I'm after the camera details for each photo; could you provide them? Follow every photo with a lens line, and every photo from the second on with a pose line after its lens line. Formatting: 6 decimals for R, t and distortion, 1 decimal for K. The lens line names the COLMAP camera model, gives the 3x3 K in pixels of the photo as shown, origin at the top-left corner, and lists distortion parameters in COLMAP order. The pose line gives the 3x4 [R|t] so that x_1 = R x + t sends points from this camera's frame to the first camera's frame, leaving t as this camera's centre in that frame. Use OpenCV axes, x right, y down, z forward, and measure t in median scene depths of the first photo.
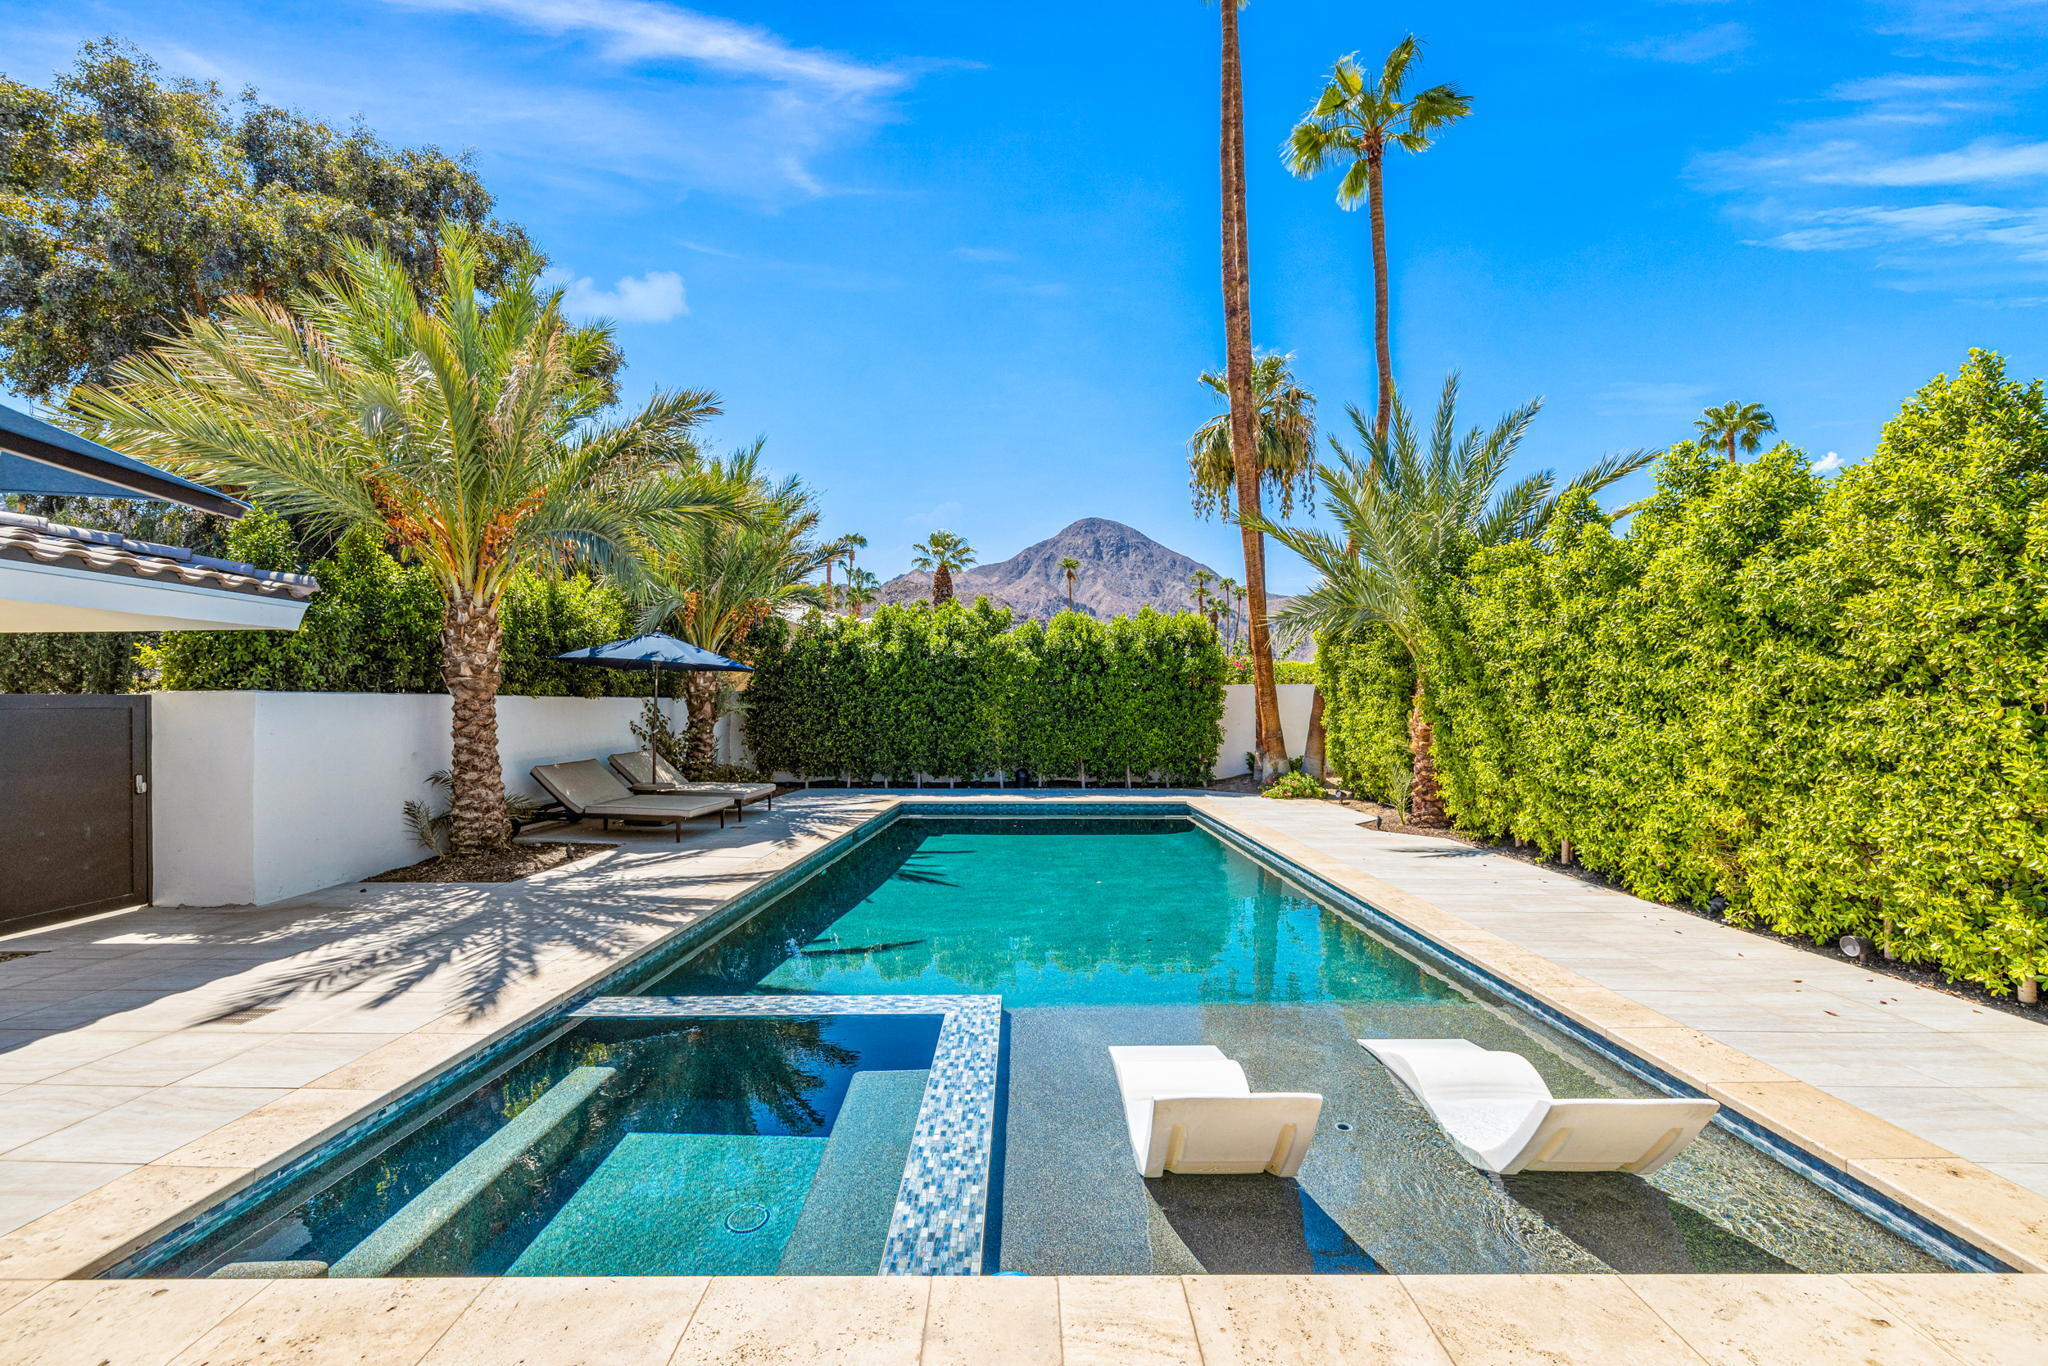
lens RADIAL K [[878.6, 0, 1024.0], [0, 878.6, 683.0], [0, 0, 1]] dist [0.001285, 0.000184]
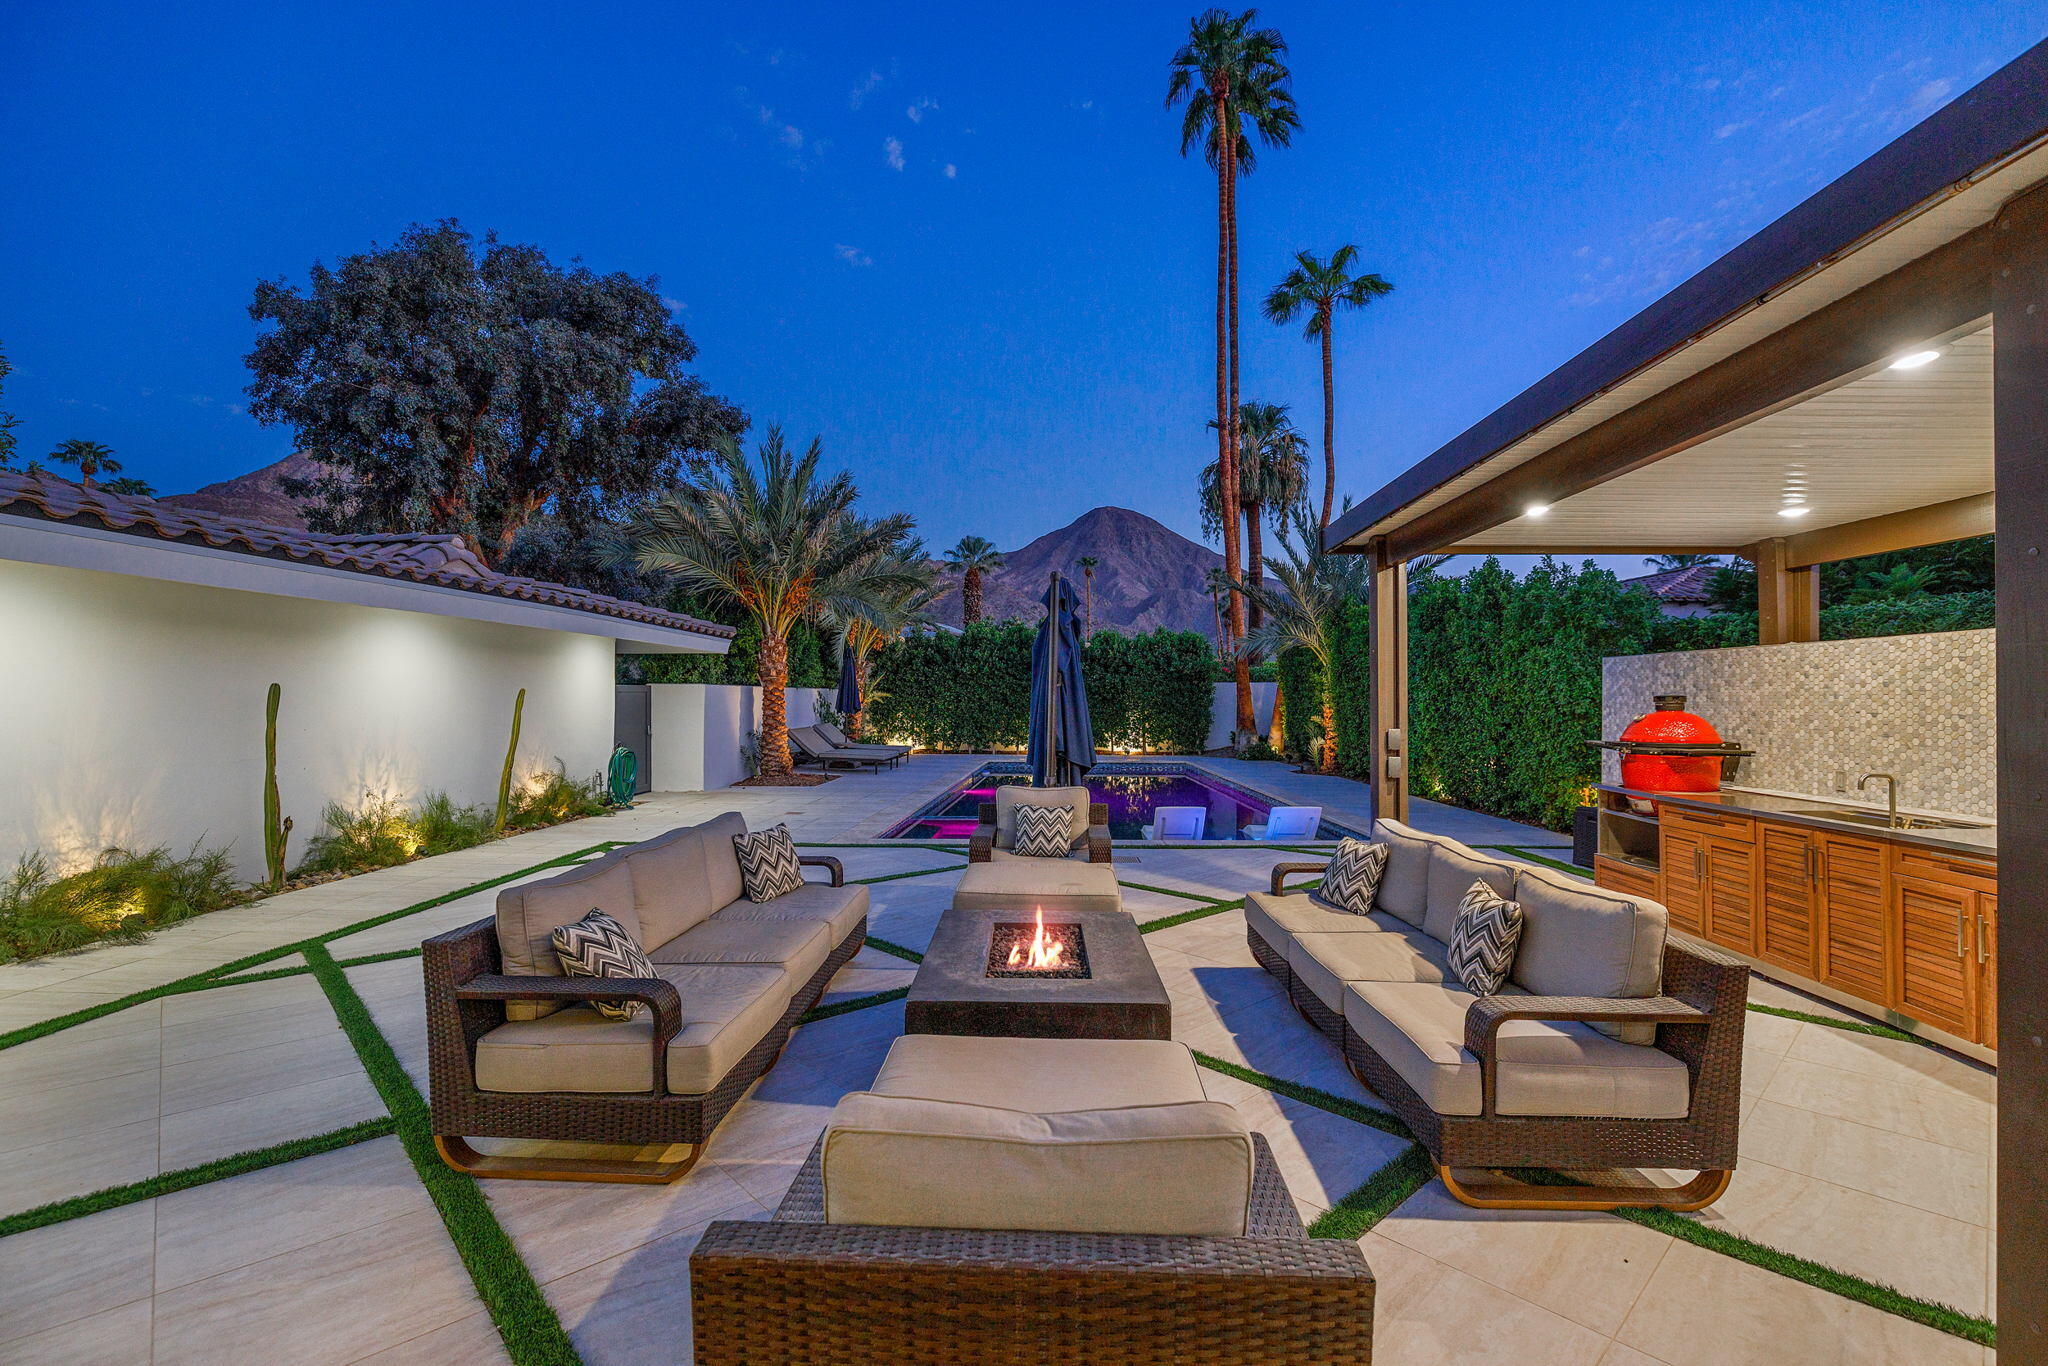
lens RADIAL K [[878.6, 0, 1024.0], [0, 878.6, 683.0], [0, 0, 1]] dist [0.001285, 0.000184]
pose [[0.999685, 0.006303, -0.024290, -0.043036], [-0.006136, 0.999957, 0.006956, -0.005016], [0.024333, -0.006805, 0.999681, -0.414108]]
